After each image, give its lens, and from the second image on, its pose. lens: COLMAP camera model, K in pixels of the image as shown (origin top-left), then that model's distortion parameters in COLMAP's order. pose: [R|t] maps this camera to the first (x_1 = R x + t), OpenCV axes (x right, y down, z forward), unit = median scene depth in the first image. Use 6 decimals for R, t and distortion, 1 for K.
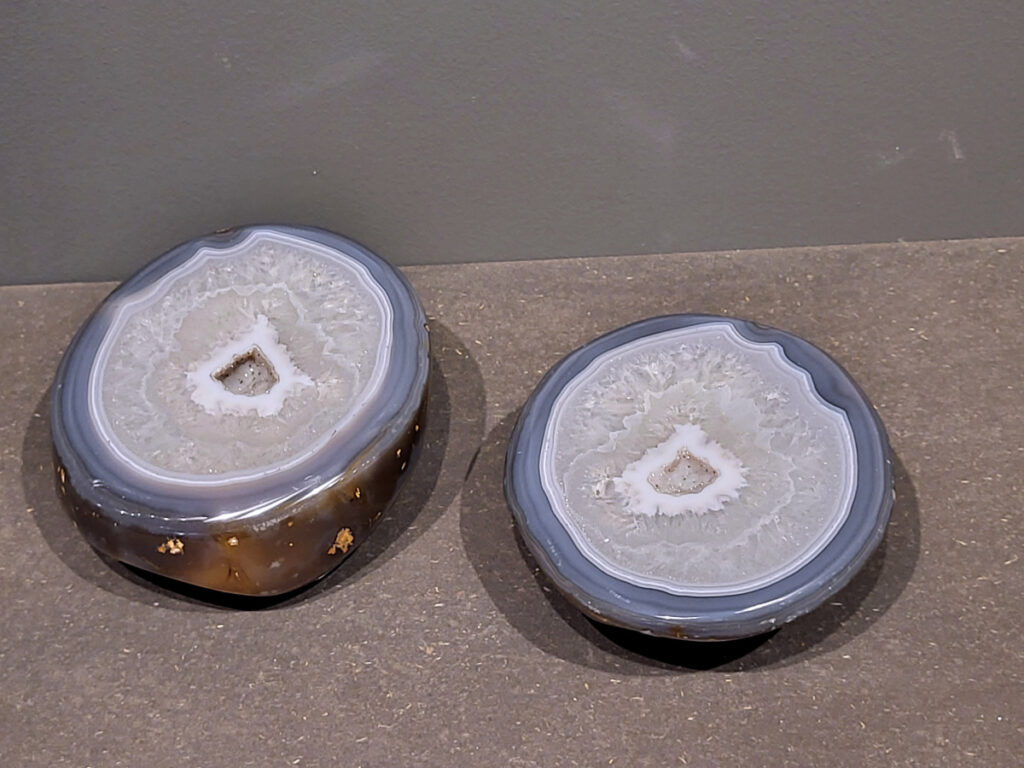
lens RADIAL K [[2099.6, 0, 498.5], [0, 2099.6, 422.6], [0, 0, 1]] dist [0.012597, 0.000000]
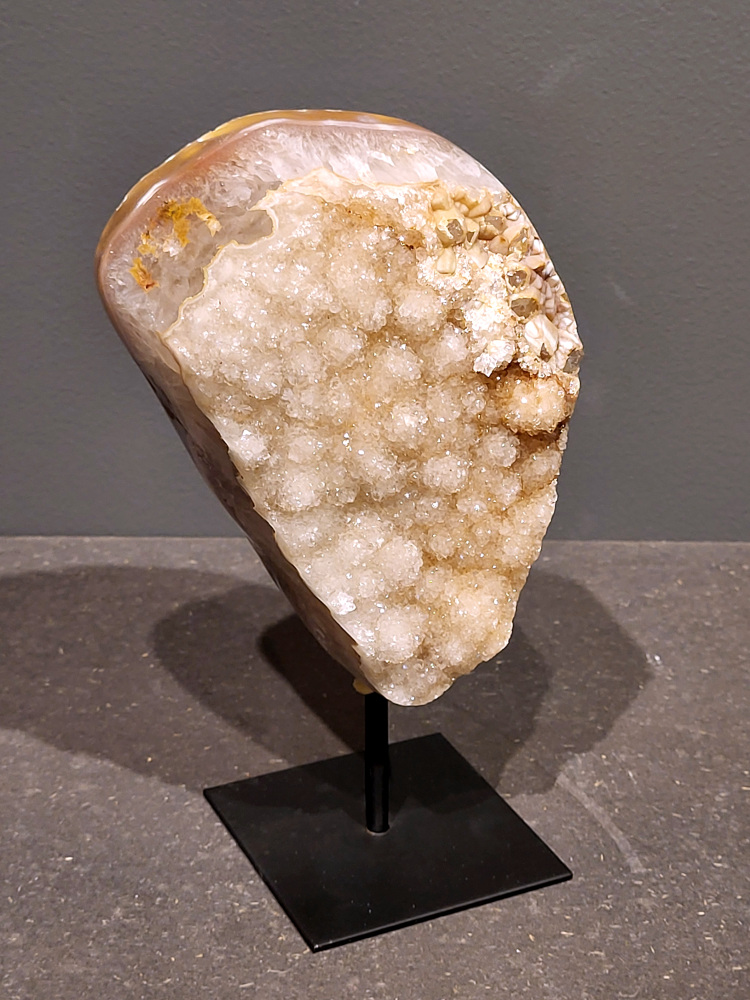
lens RADIAL K [[1916.4, 0, 395.5], [0, 1916.4, 490.2], [0, 0, 1]] dist [0.011875, 0.000000]
pose [[0.997440, 0.052075, 0.048998, -0.051991], [-0.035536, 0.955674, -0.292274, 0.173025], [-0.062046, 0.289785, 0.955079, 0.258011]]
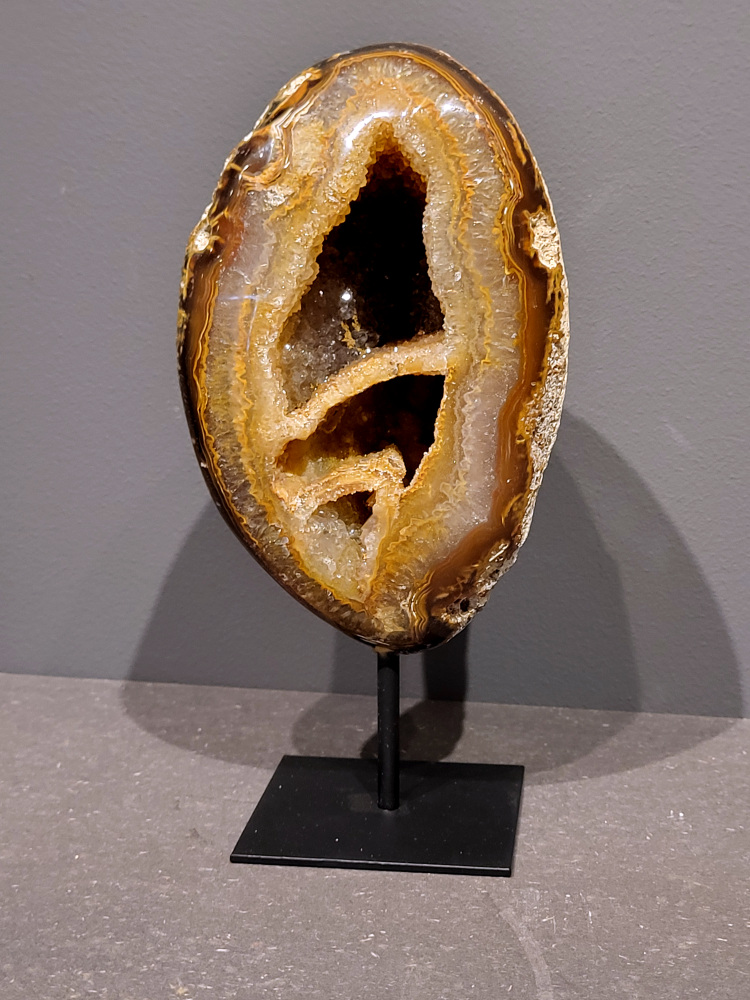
lens RADIAL K [[1674.3, 0, 392.0], [0, 1674.3, 490.0], [0, 0, 1]] dist [0.017171, 0.000000]
pose [[0.970985, 0.070019, -0.228660, 0.150577], [-0.173758, 0.863525, -0.473427, 0.215725], [0.164305, 0.499422, 0.850636, 0.449213]]
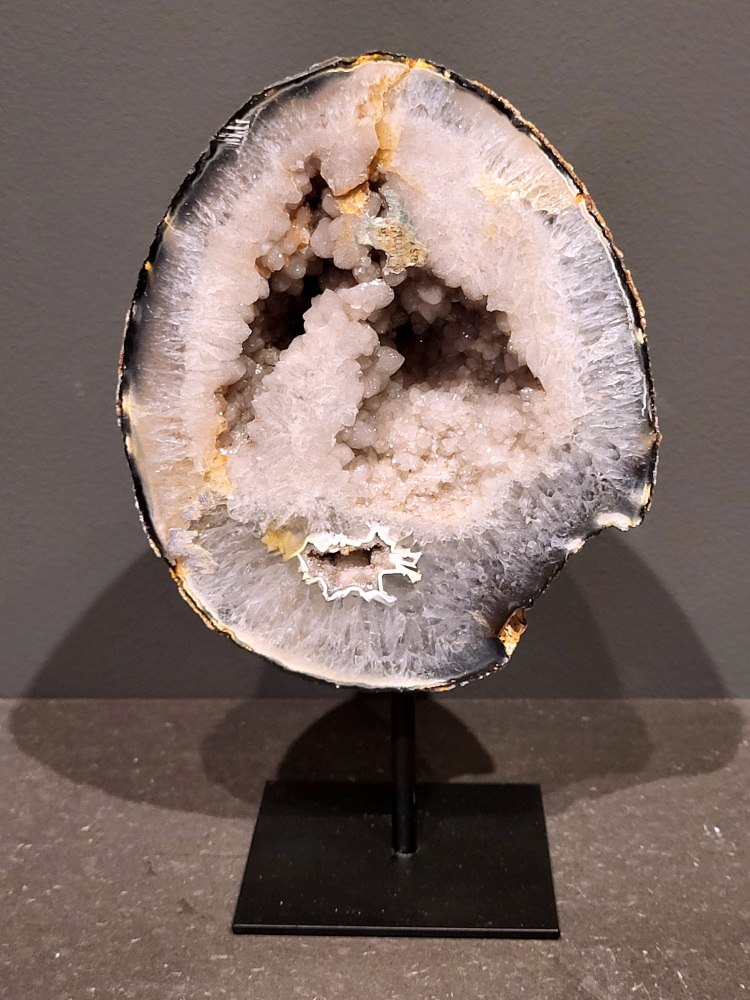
lens RADIAL K [[1674.3, 0, 386.9], [0, 1674.3, 474.1], [0, 0, 1]] dist [0.017171, 0.000000]
pose [[0.998583, 0.035548, -0.039596, 0.014089], [-0.049316, 0.897749, -0.437738, 0.143872], [0.019987, 0.439071, 0.898230, 0.500801]]
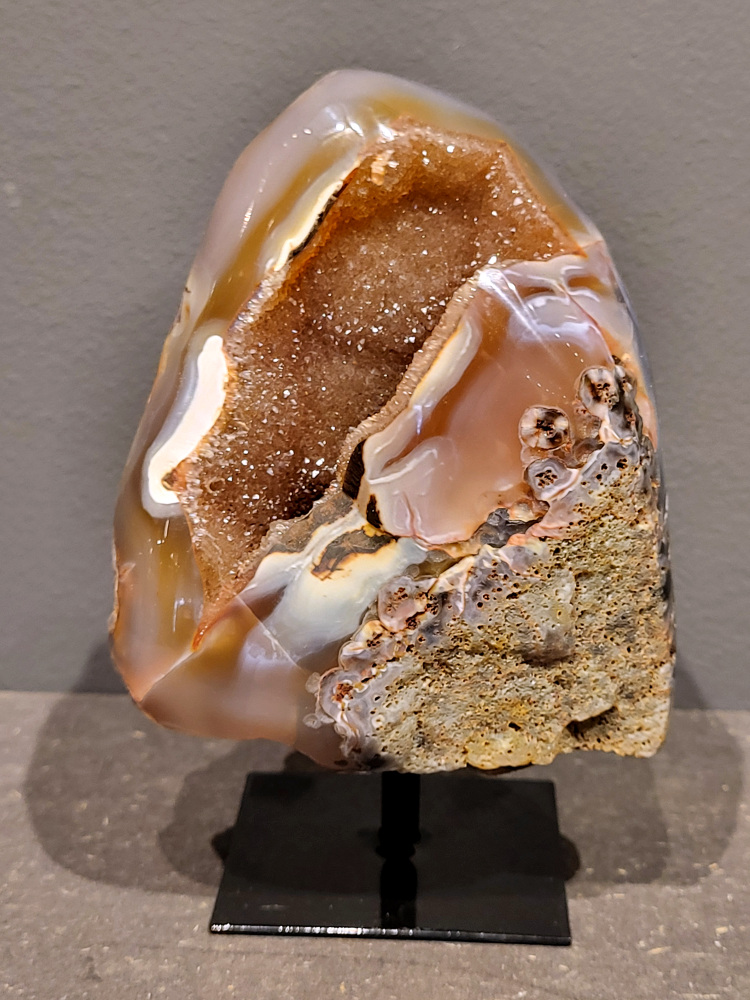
lens RADIAL K [[1916.4, 0, 393.7], [0, 1916.4, 463.7], [0, 0, 1]] dist [0.011875, 0.000000]
pose [[0.996464, 0.059563, -0.059256, -0.009566], [-0.079983, 0.888438, -0.451974, 0.093559], [0.025725, 0.455115, 0.890061, 0.700576]]
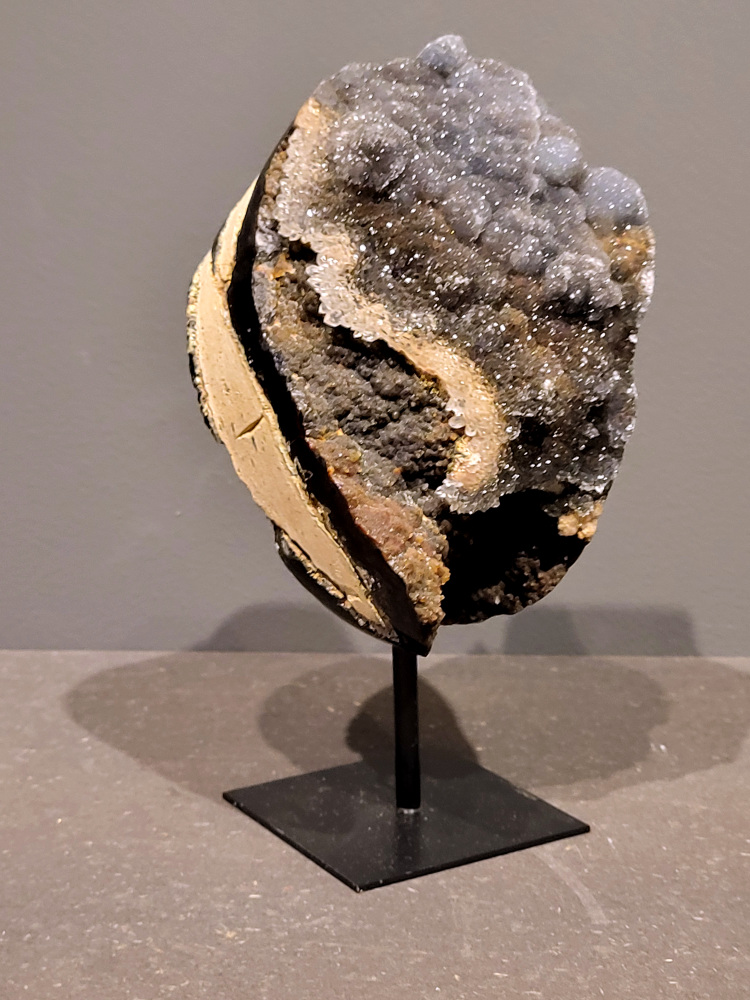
lens RADIAL K [[1916.4, 0, 378.3], [0, 1916.4, 509.0], [0, 0, 1]] dist [0.011875, 0.000000]
pose [[0.996863, 0.041849, -0.067170, 0.050387], [-0.068993, 0.875339, -0.478562, 0.279619], [0.038769, 0.481696, 0.875481, 0.390663]]
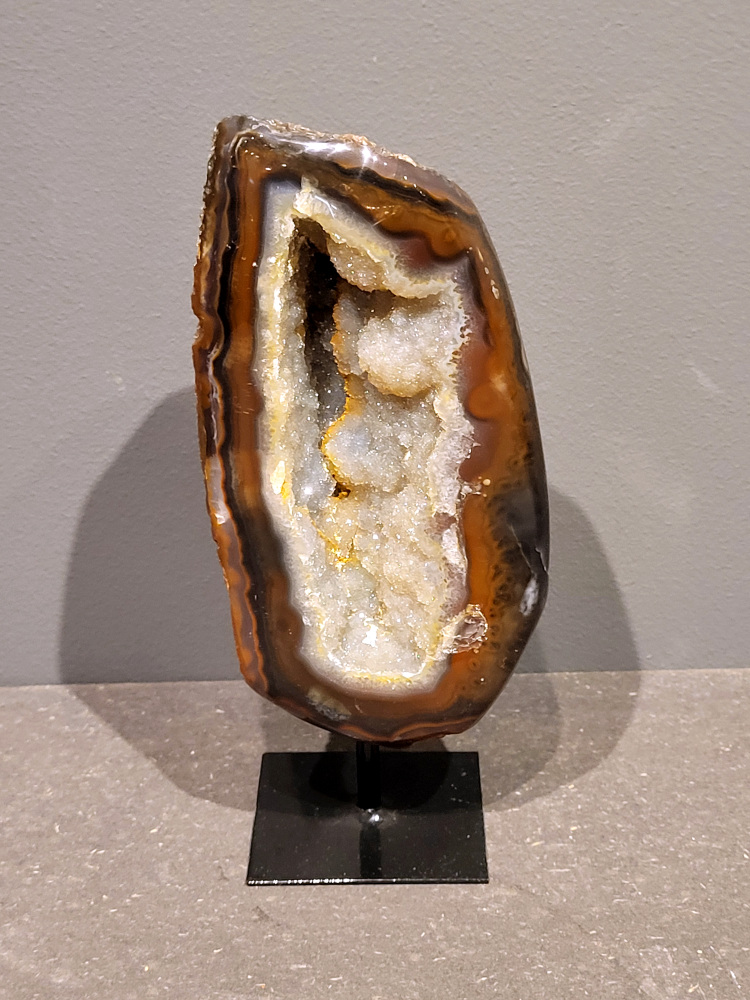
lens RADIAL K [[1907.6, 0, 378.5], [0, 1907.6, 476.5], [0, 0, 1]] dist [0.008727, 0.000000]
pose [[0.999333, 0.015497, -0.033073, -0.009816], [-0.025660, 0.942293, -0.333805, 0.108494], [0.025991, 0.334431, 0.942062, 0.381806]]
